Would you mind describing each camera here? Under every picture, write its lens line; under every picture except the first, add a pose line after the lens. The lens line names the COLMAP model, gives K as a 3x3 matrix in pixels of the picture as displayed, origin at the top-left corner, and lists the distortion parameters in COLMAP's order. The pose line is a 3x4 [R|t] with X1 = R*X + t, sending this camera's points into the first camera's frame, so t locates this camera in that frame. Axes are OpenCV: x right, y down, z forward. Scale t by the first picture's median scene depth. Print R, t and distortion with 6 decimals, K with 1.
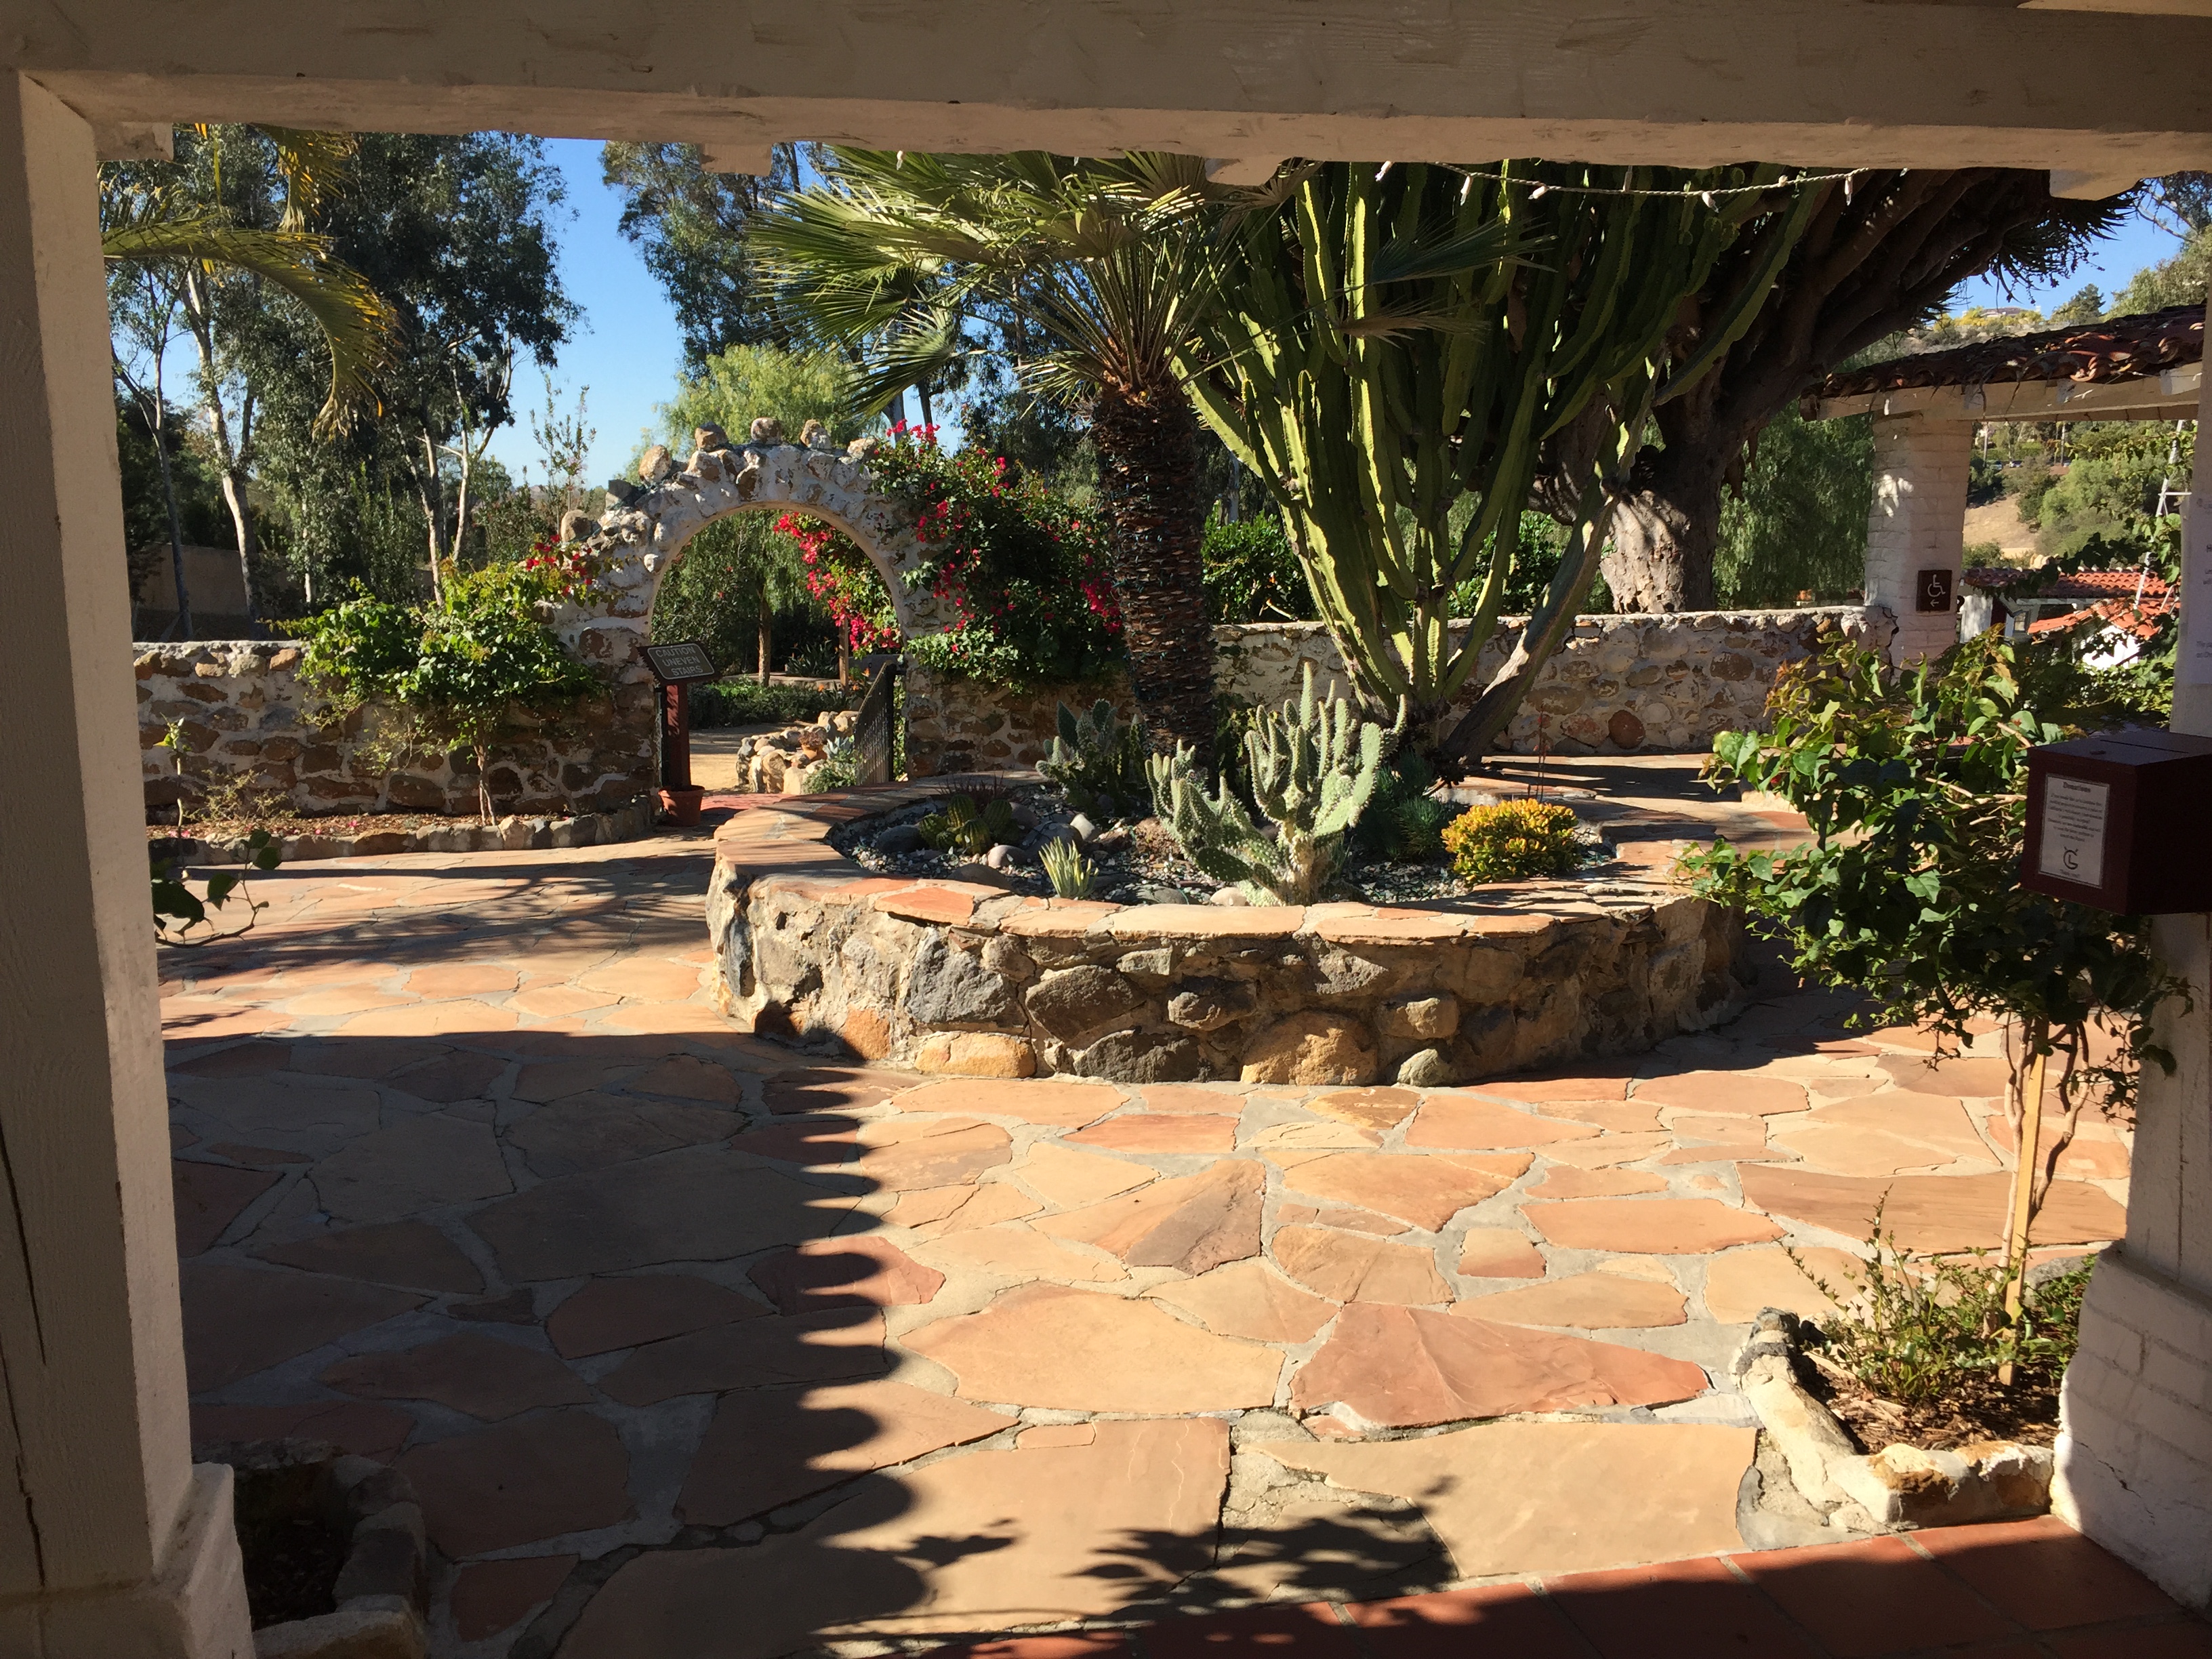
lens RADIAL K [[1890.7, 0, 1107.7], [0, 1890.7, 825.4], [0, 0, 1]] dist [0.058160, -0.071813]
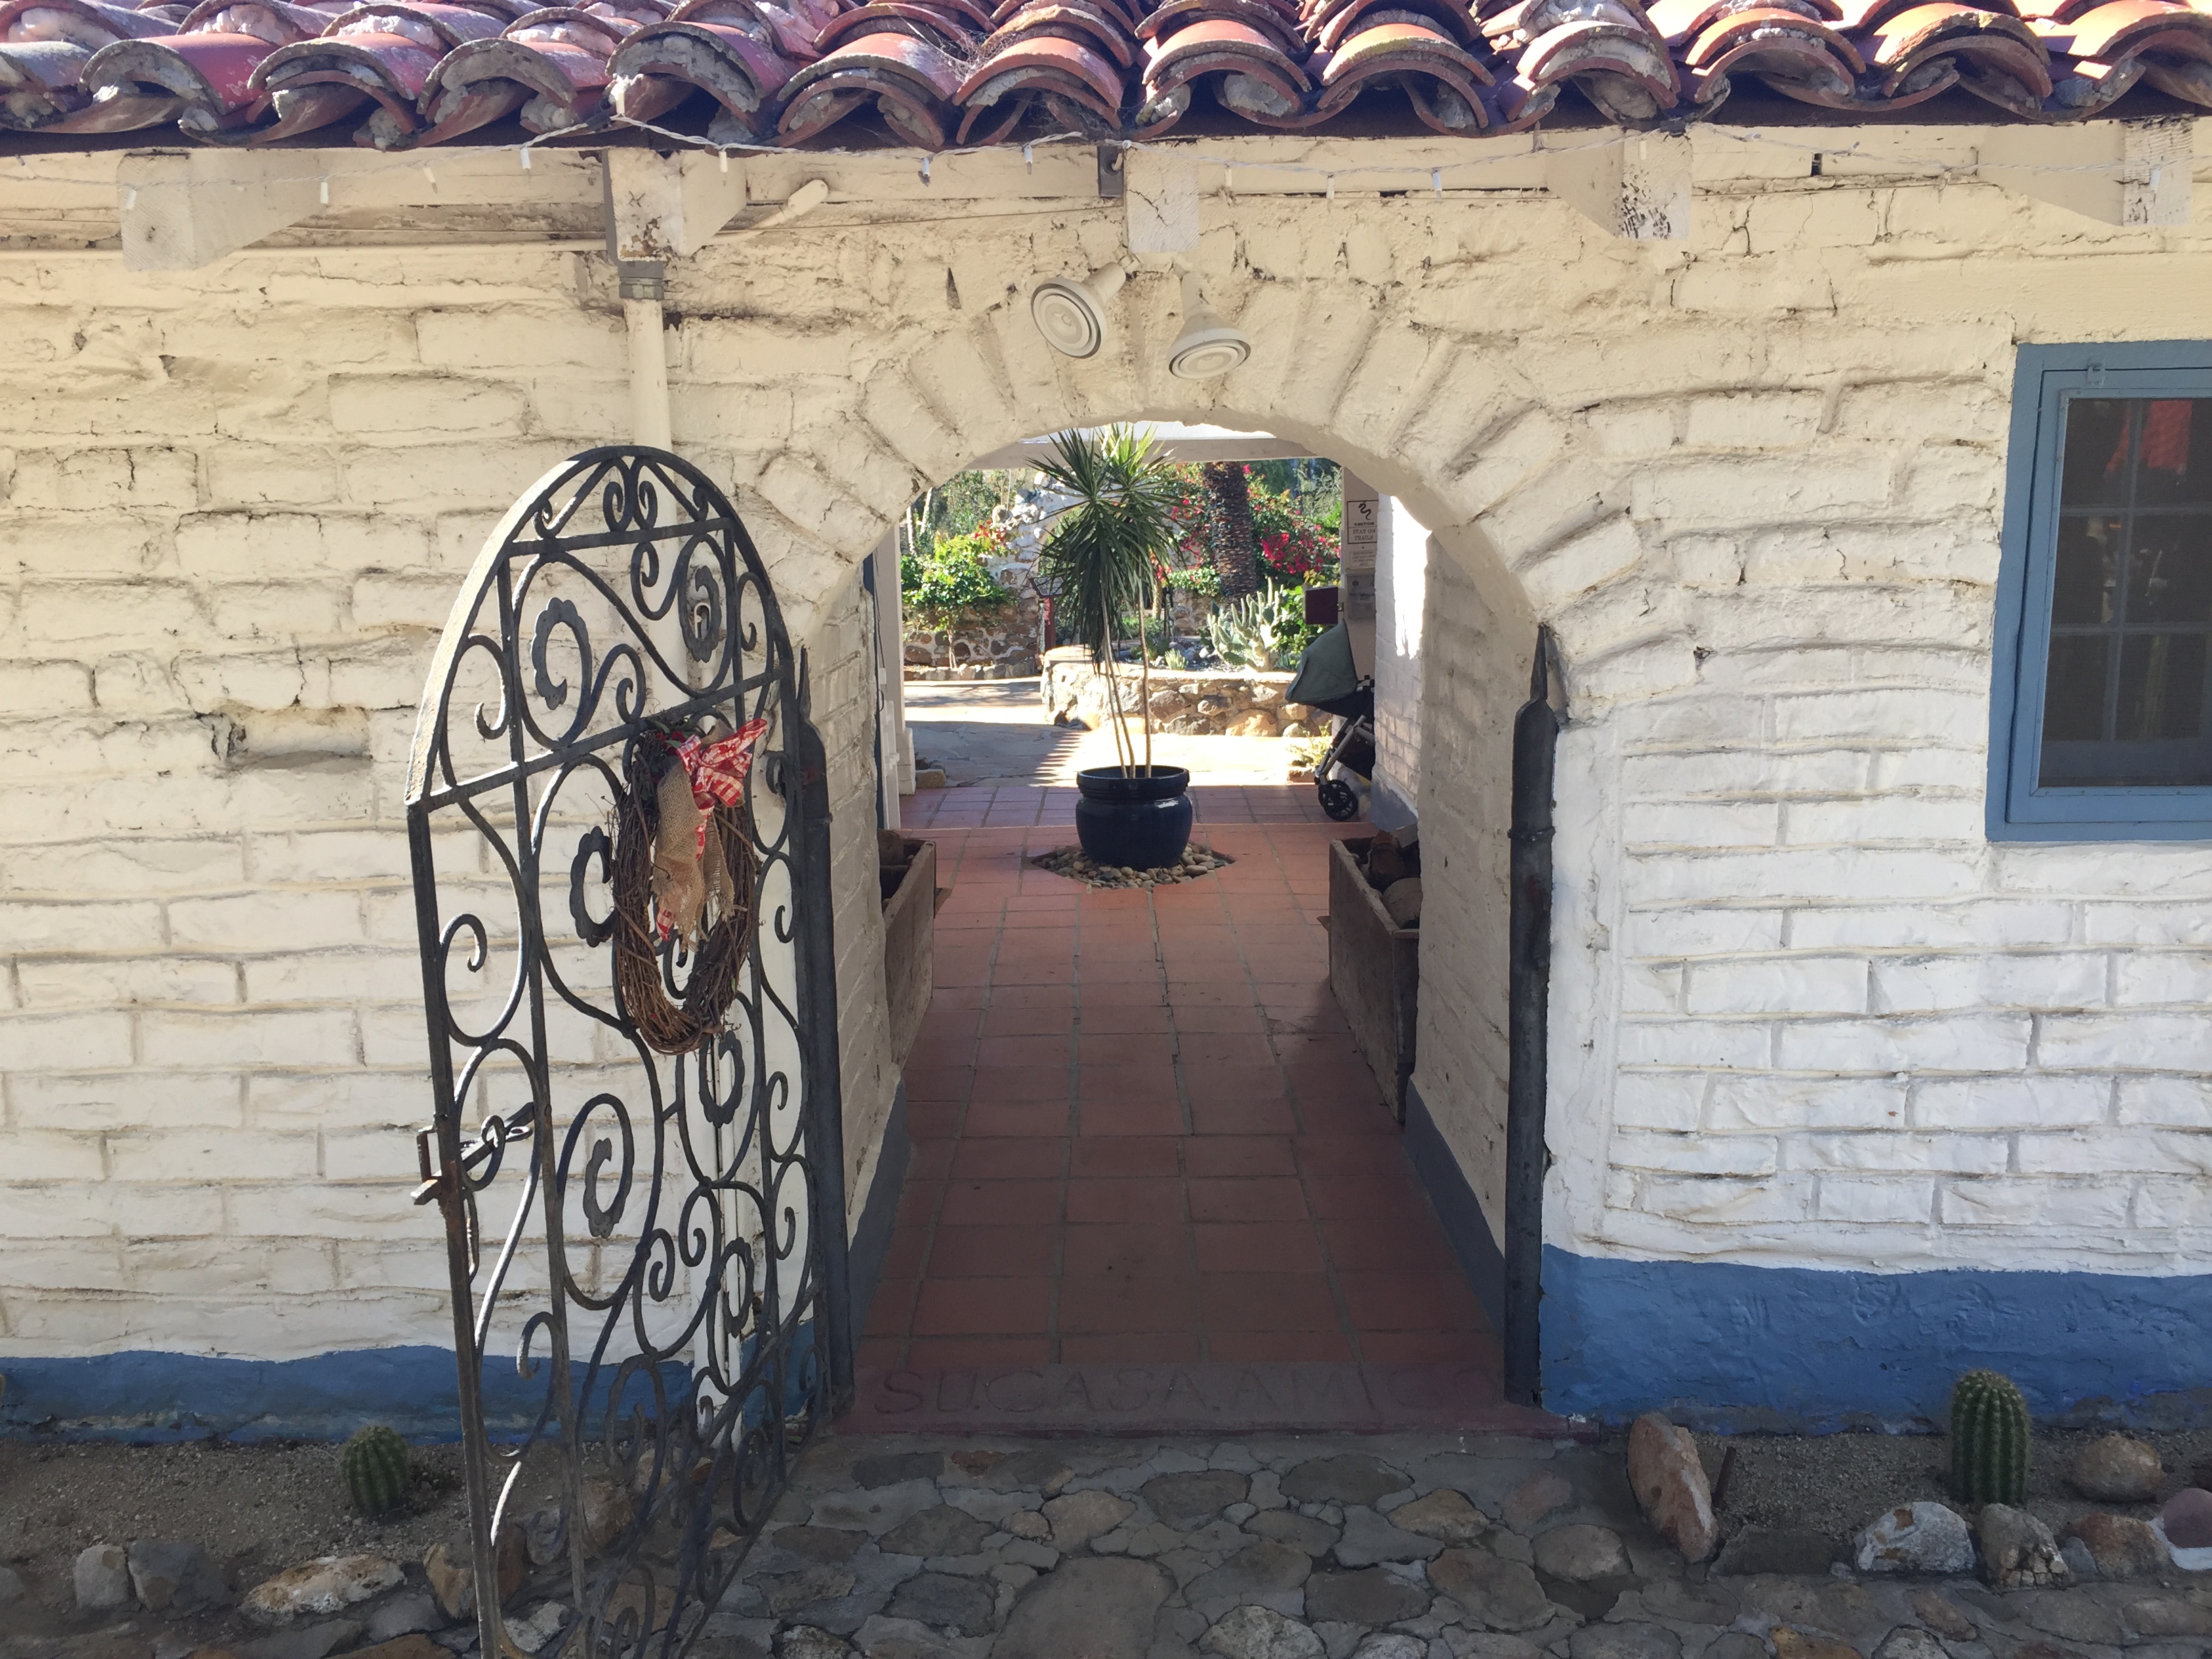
lens RADIAL K [[1890.7, 0, 1109.1], [0, 1890.7, 834.7], [0, 0, 1]] dist [0.058160, -0.071813]
pose [[0.973970, 0.025158, -0.225276, 0.282737], [-0.017810, 0.999243, 0.034593, 0.102501], [0.225976, -0.029681, 0.973681, -0.896282]]
